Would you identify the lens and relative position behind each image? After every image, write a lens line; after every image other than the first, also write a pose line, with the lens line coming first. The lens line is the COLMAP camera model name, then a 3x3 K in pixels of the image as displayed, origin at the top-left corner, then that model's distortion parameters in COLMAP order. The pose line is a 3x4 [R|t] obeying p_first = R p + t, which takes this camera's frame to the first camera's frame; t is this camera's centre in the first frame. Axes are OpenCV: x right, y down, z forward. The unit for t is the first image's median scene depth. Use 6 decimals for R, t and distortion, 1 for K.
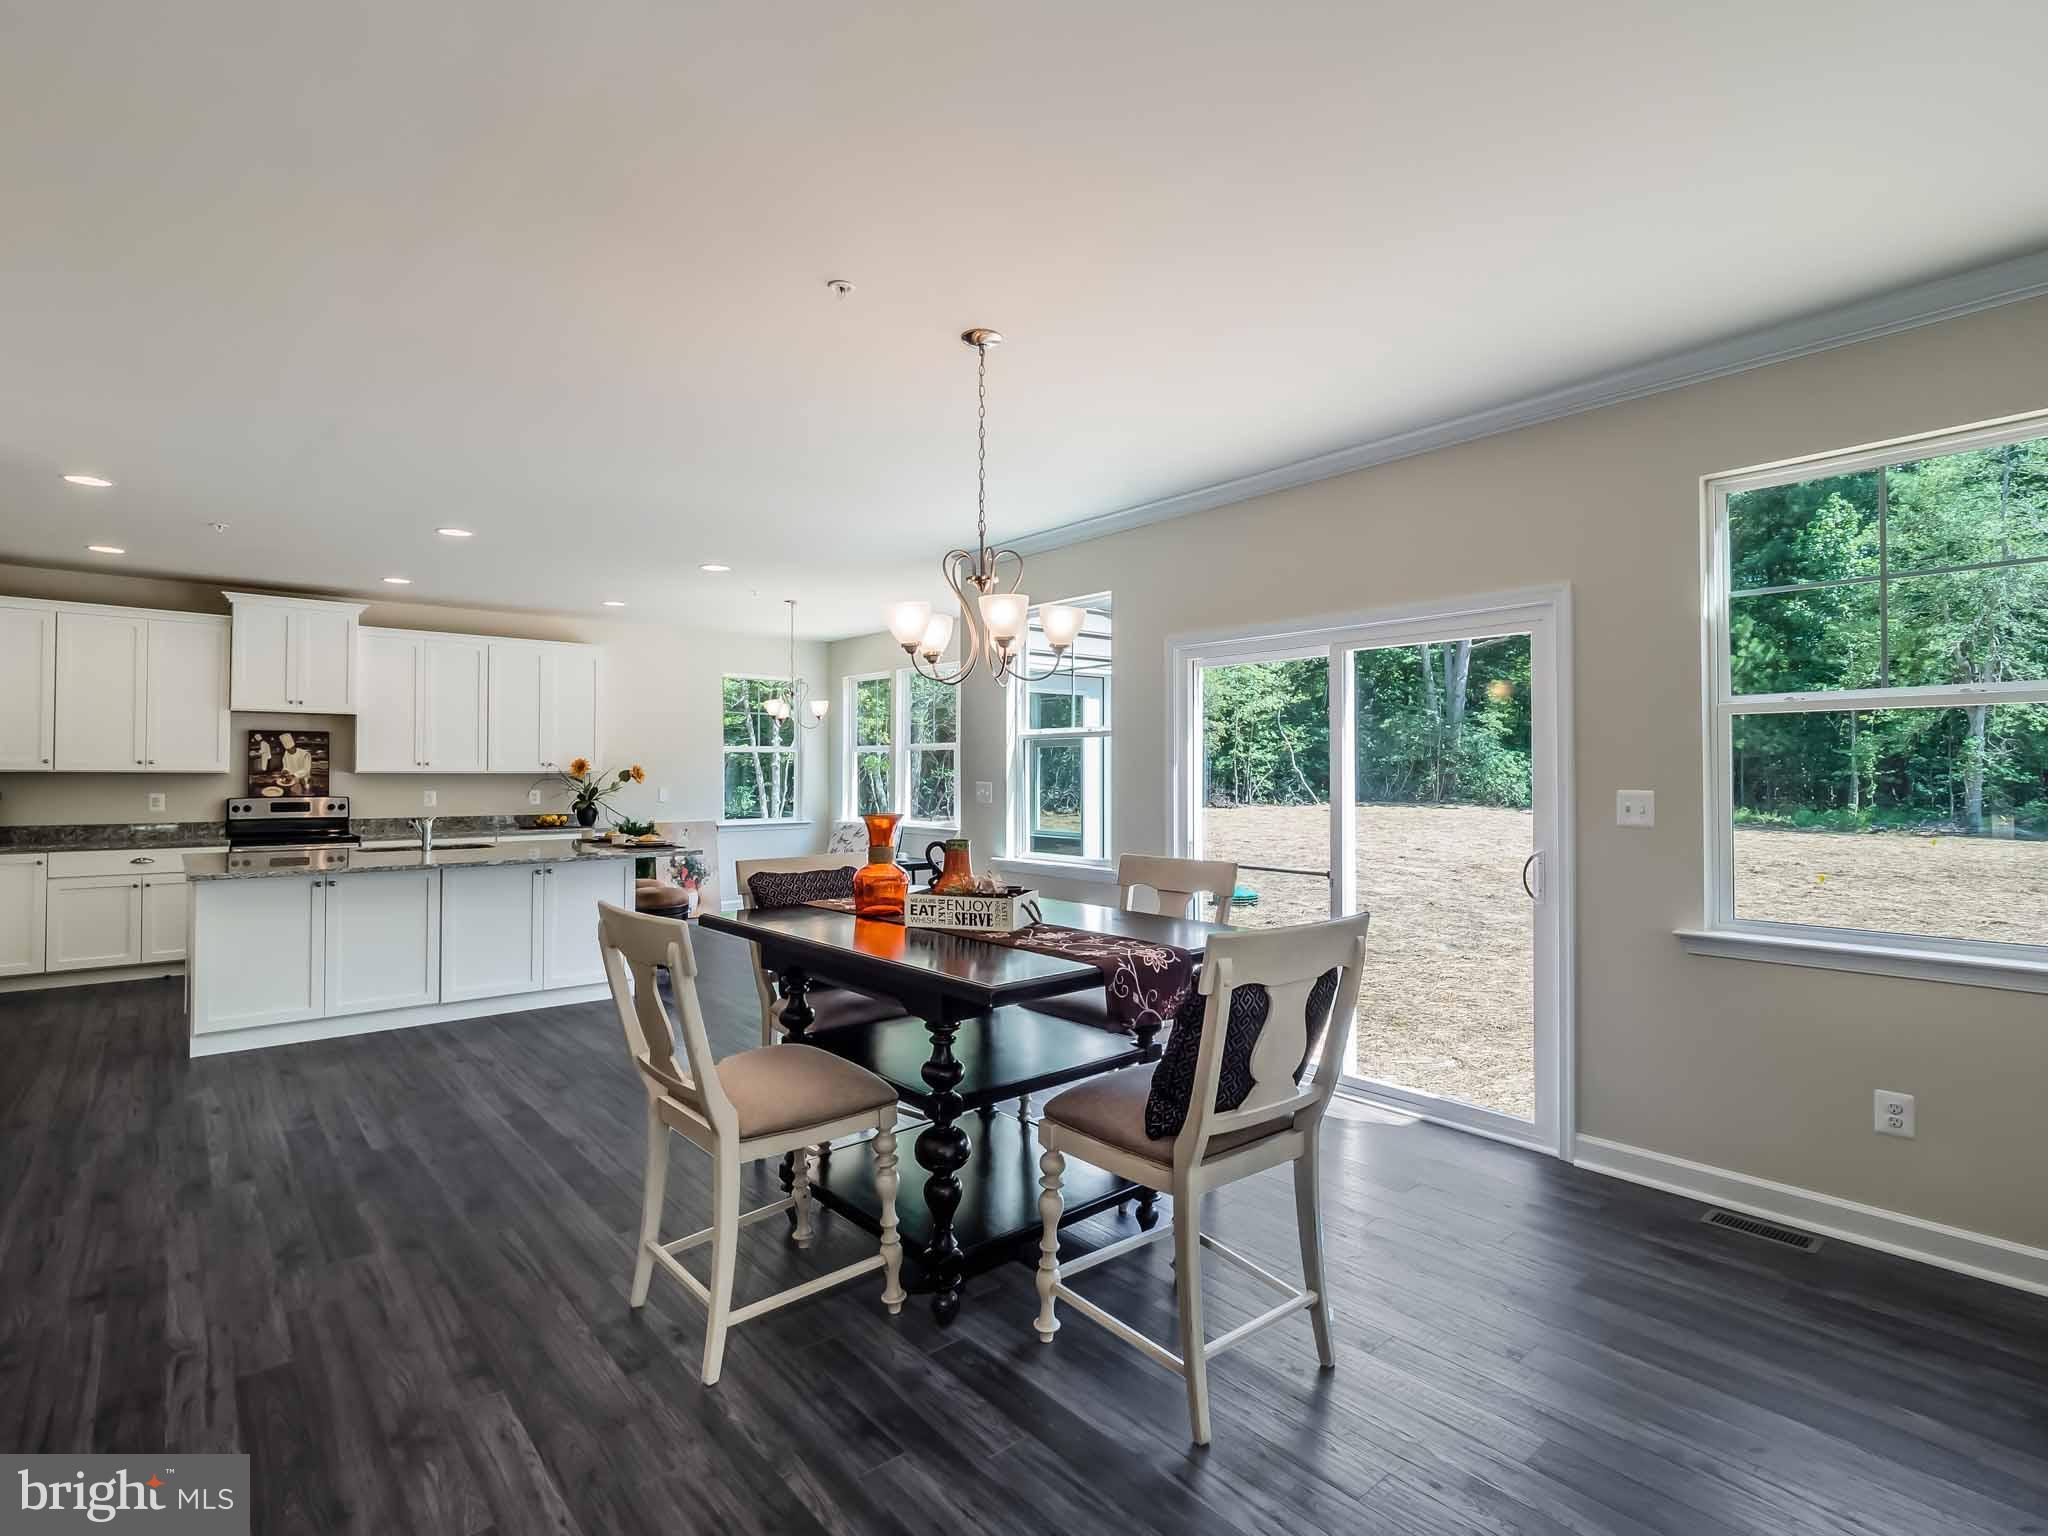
lens RADIAL K [[1026.1, 0, 1024.0], [0, 1026.1, 768.0], [0, 0, 1]] dist [-0.000587, -0.000307]
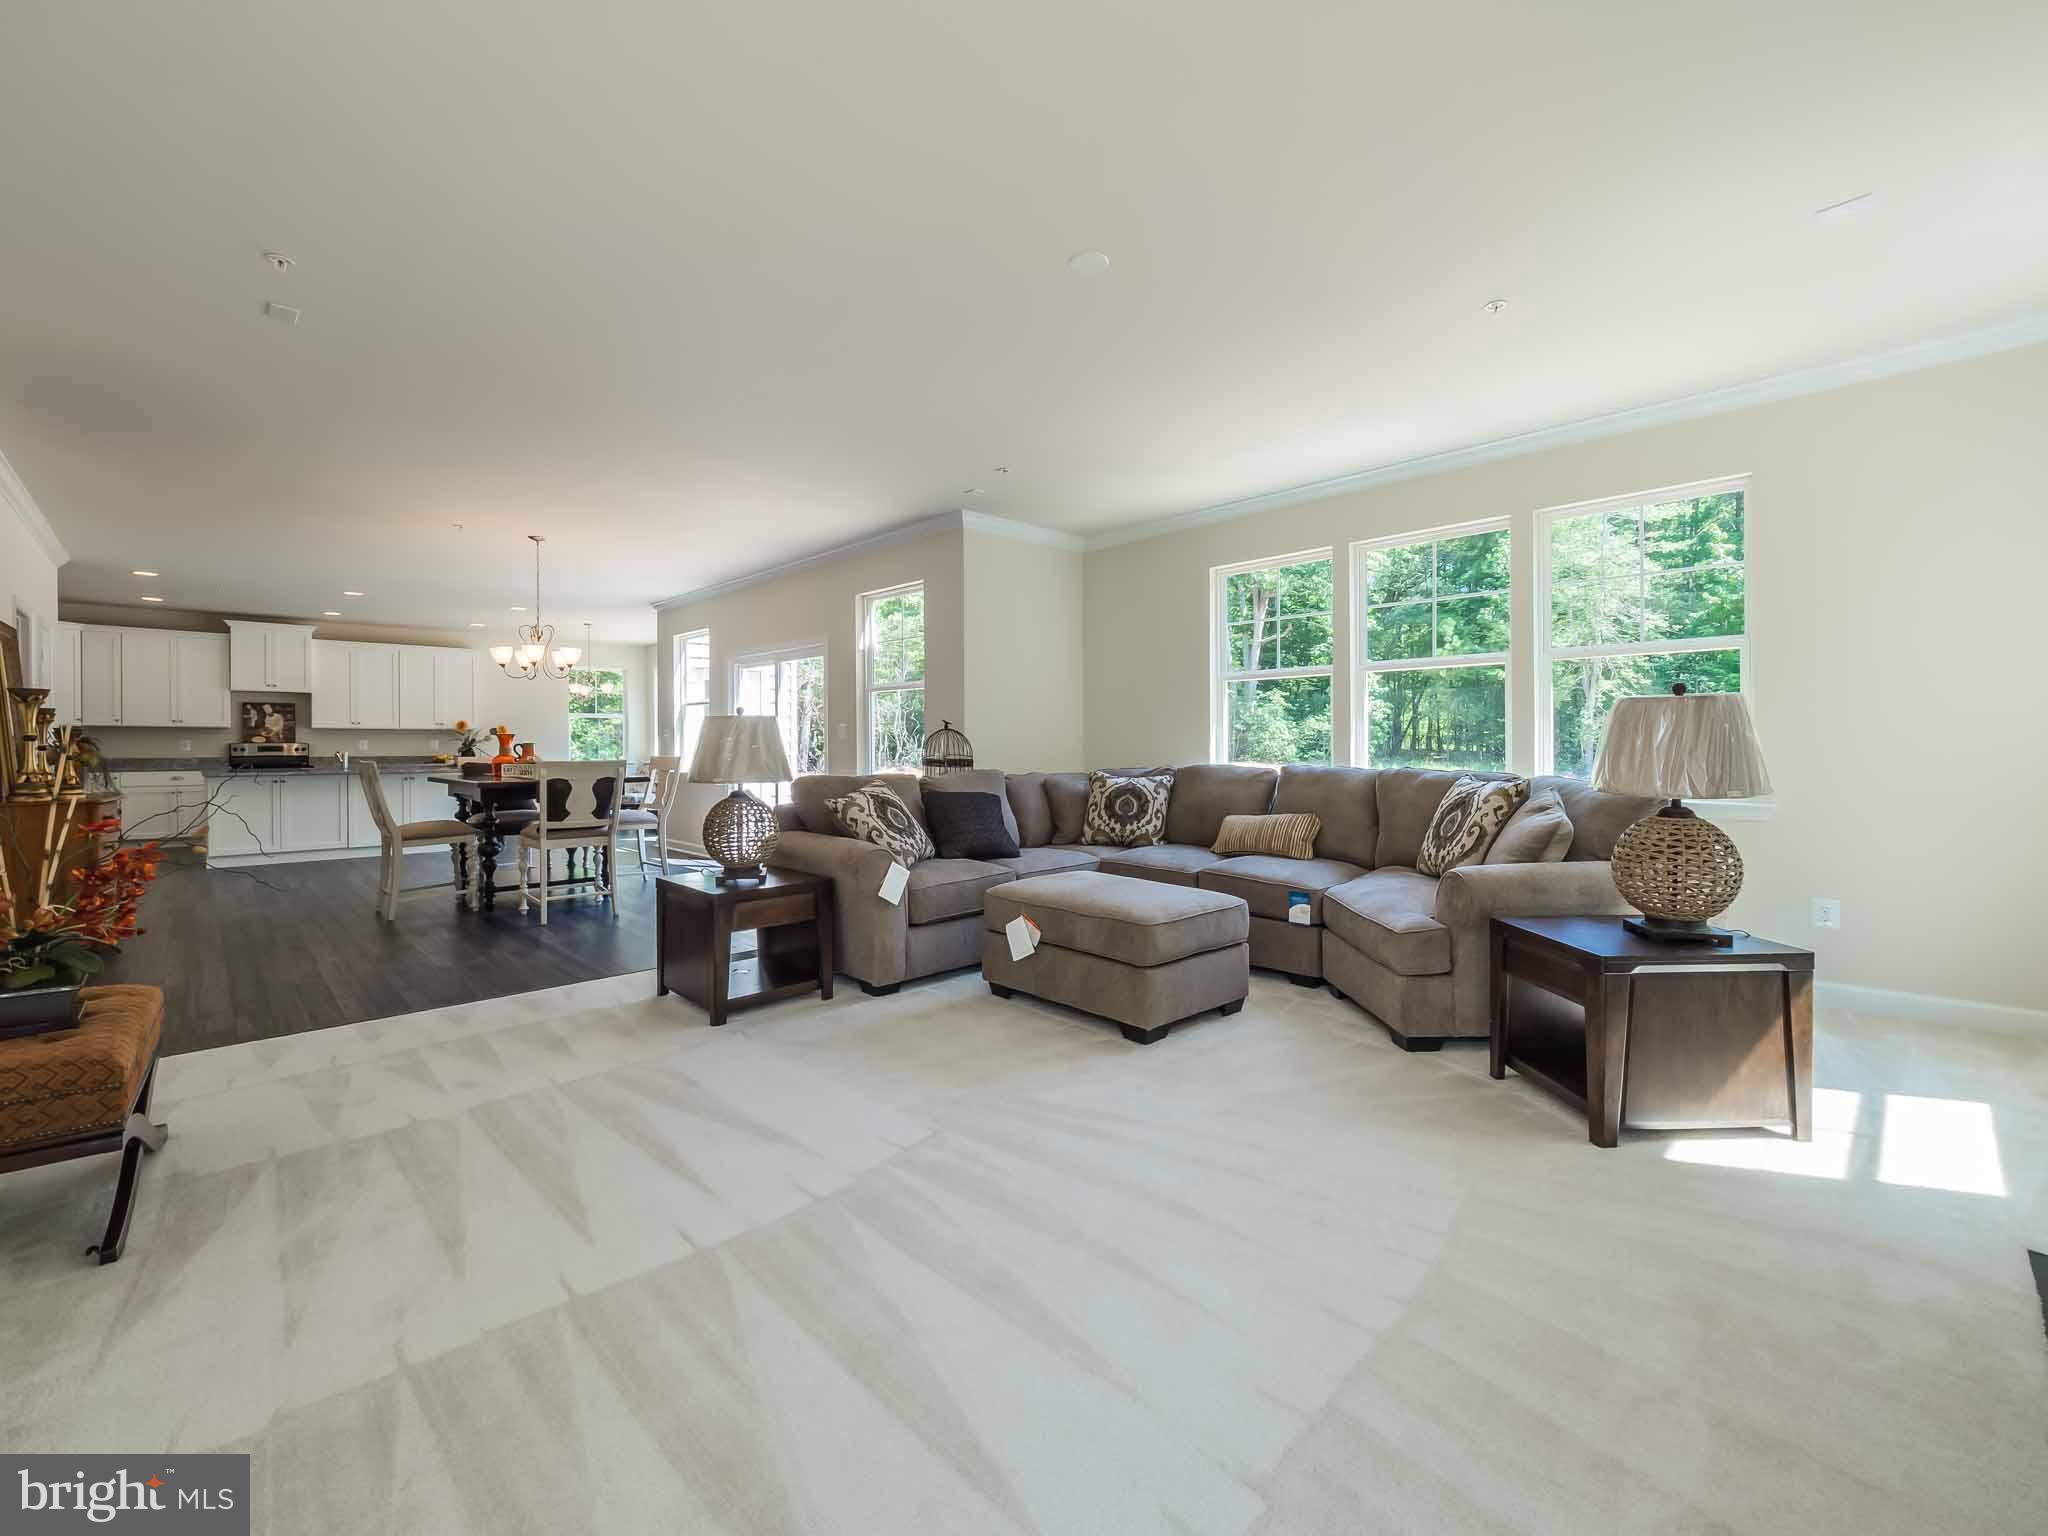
lens RADIAL K [[878.5, 0, 1030.0], [0, 878.5, 753.8], [0, 0, 1]] dist [-0.001111, -0.000511]
pose [[0.997752, -0.004228, 0.066885, 0.417002], [0.003069, 0.999843, 0.017425, 0.025324], [-0.066948, -0.017181, 0.997609, -0.499429]]
